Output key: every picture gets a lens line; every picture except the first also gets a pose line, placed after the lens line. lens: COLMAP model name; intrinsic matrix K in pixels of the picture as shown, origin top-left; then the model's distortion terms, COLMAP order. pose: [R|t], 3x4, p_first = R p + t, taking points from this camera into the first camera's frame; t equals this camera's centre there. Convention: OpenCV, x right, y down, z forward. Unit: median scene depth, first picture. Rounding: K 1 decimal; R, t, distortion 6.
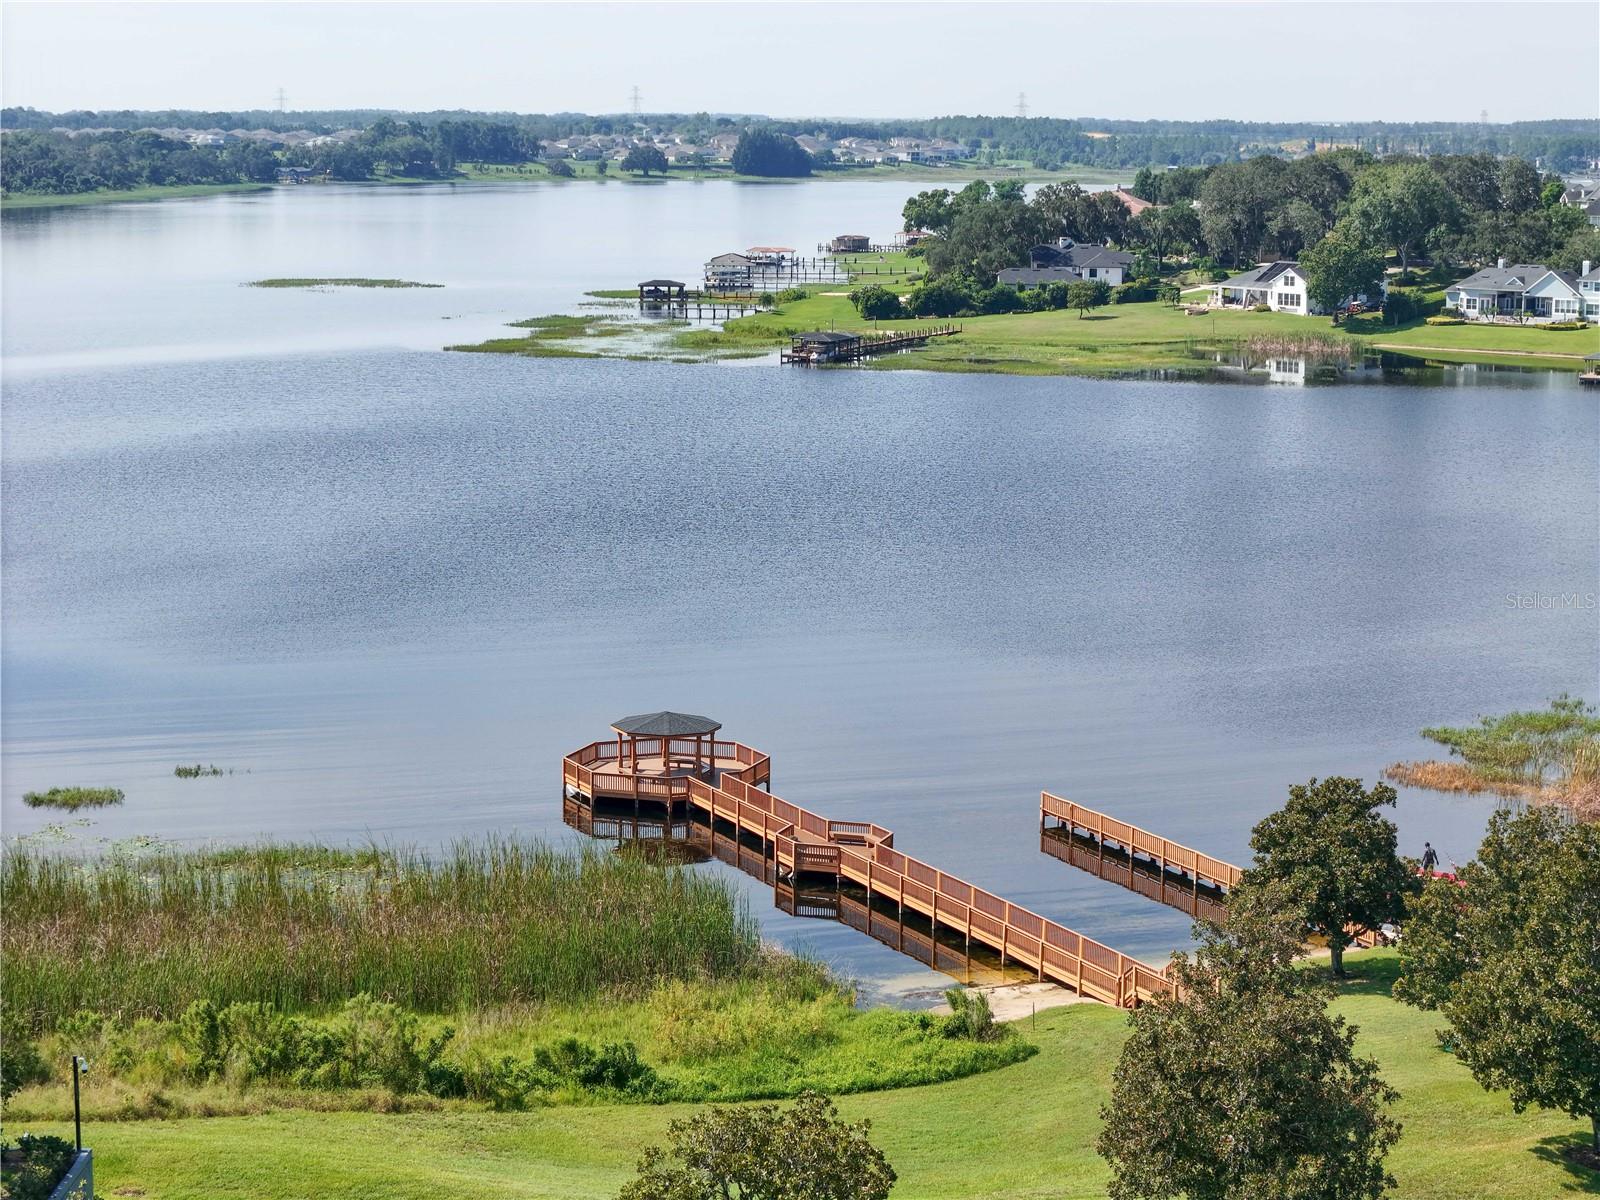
lens RADIAL K [[3204.0, 0, 800.0], [0, 3204.0, 600.0], [0, 0, 1]] dist [-0.165800, 0.387584]
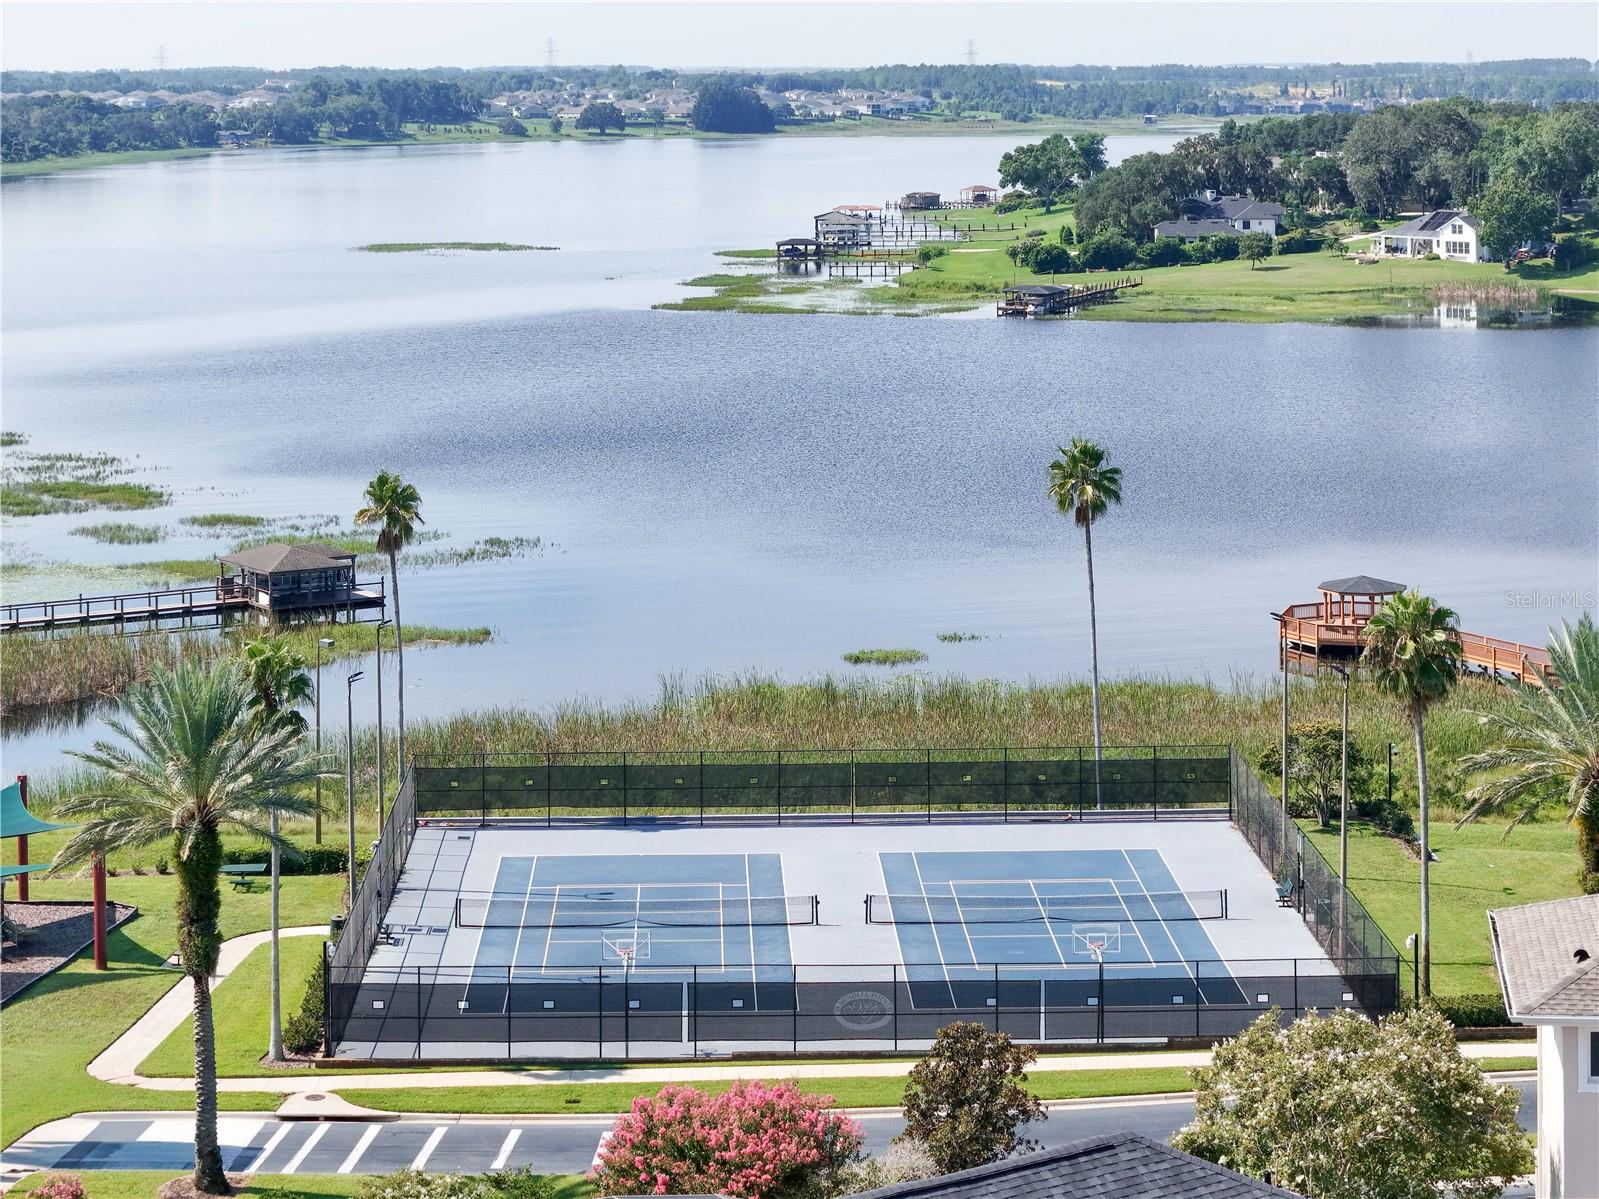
lens RADIAL K [[3496.9, 0, 799.5], [0, 3496.9, 599.5], [0, 0, 1]] dist [-0.153783, 0.407499]
pose [[0.999258, -0.019390, 0.033267, -0.083775], [0.019334, 0.999811, 0.002012, 0.010296], [-0.033300, -0.001367, 0.999444, -0.088762]]
